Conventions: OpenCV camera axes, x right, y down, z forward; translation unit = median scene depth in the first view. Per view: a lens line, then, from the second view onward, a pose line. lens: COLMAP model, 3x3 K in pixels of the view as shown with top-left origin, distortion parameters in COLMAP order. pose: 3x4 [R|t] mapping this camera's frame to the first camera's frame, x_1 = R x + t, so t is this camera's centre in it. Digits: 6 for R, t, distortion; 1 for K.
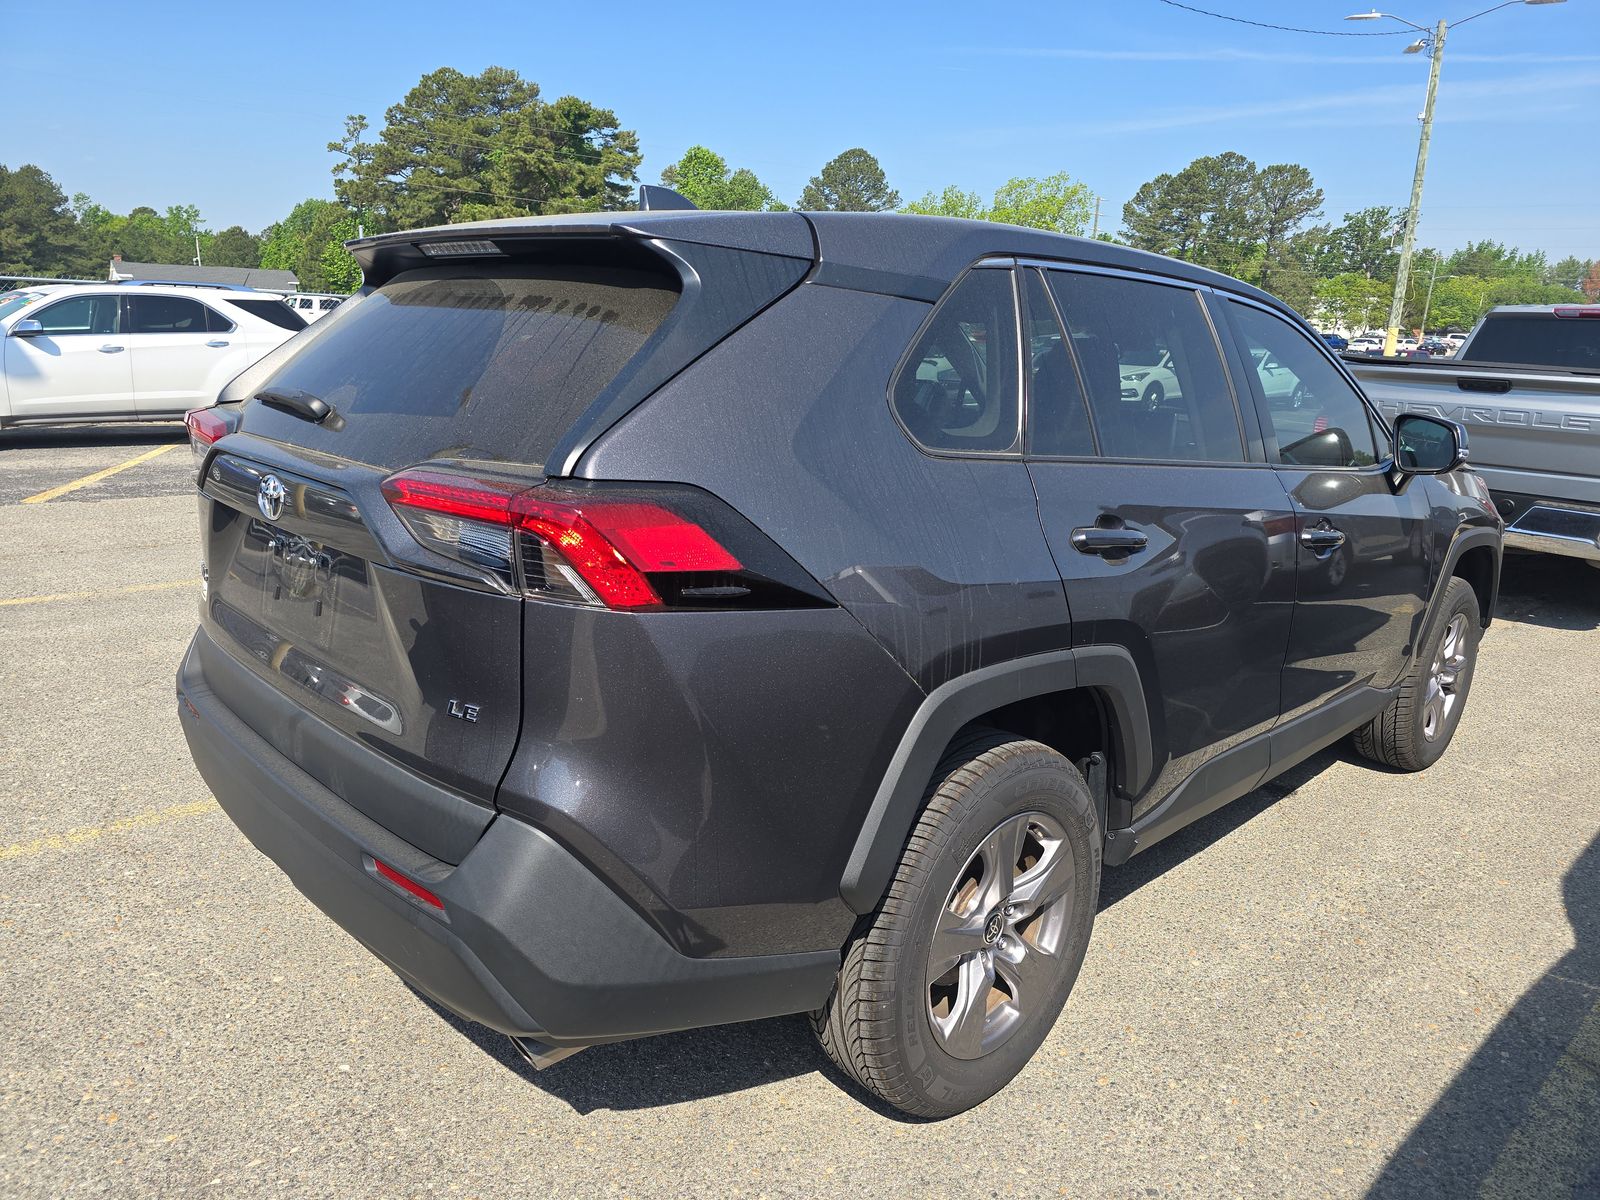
lens RADIAL K [[1118.4, 0, 800.0], [0, 1118.4, 600.0], [0, 0, 1]] dist [0.037660, -0.000452]
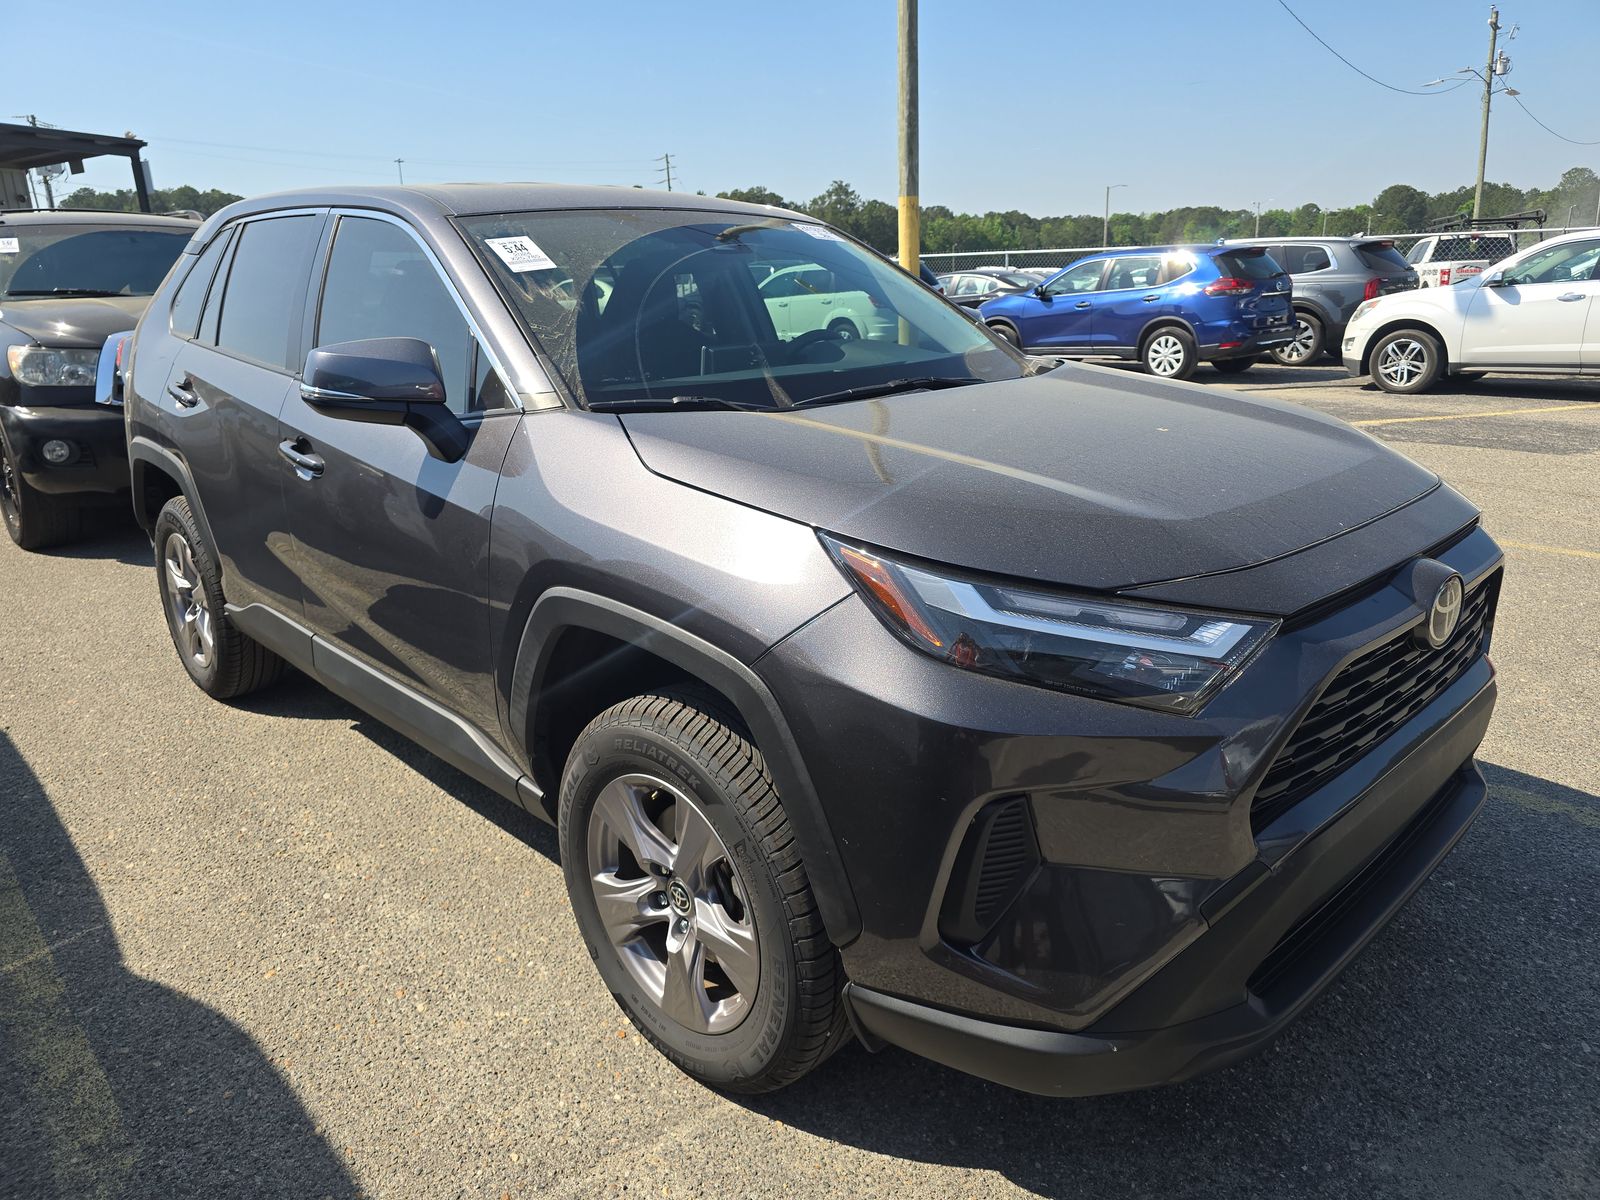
lens RADIAL K [[1118.4, 0, 800.0], [0, 1118.4, 600.0], [0, 0, 1]] dist [0.037660, -0.000452]
pose [[-0.039529, 0.252452, -0.966802, 1.221120], [-0.234229, 0.938258, 0.254576, -0.225193], [0.971378, 0.236516, 0.022043, 1.235998]]
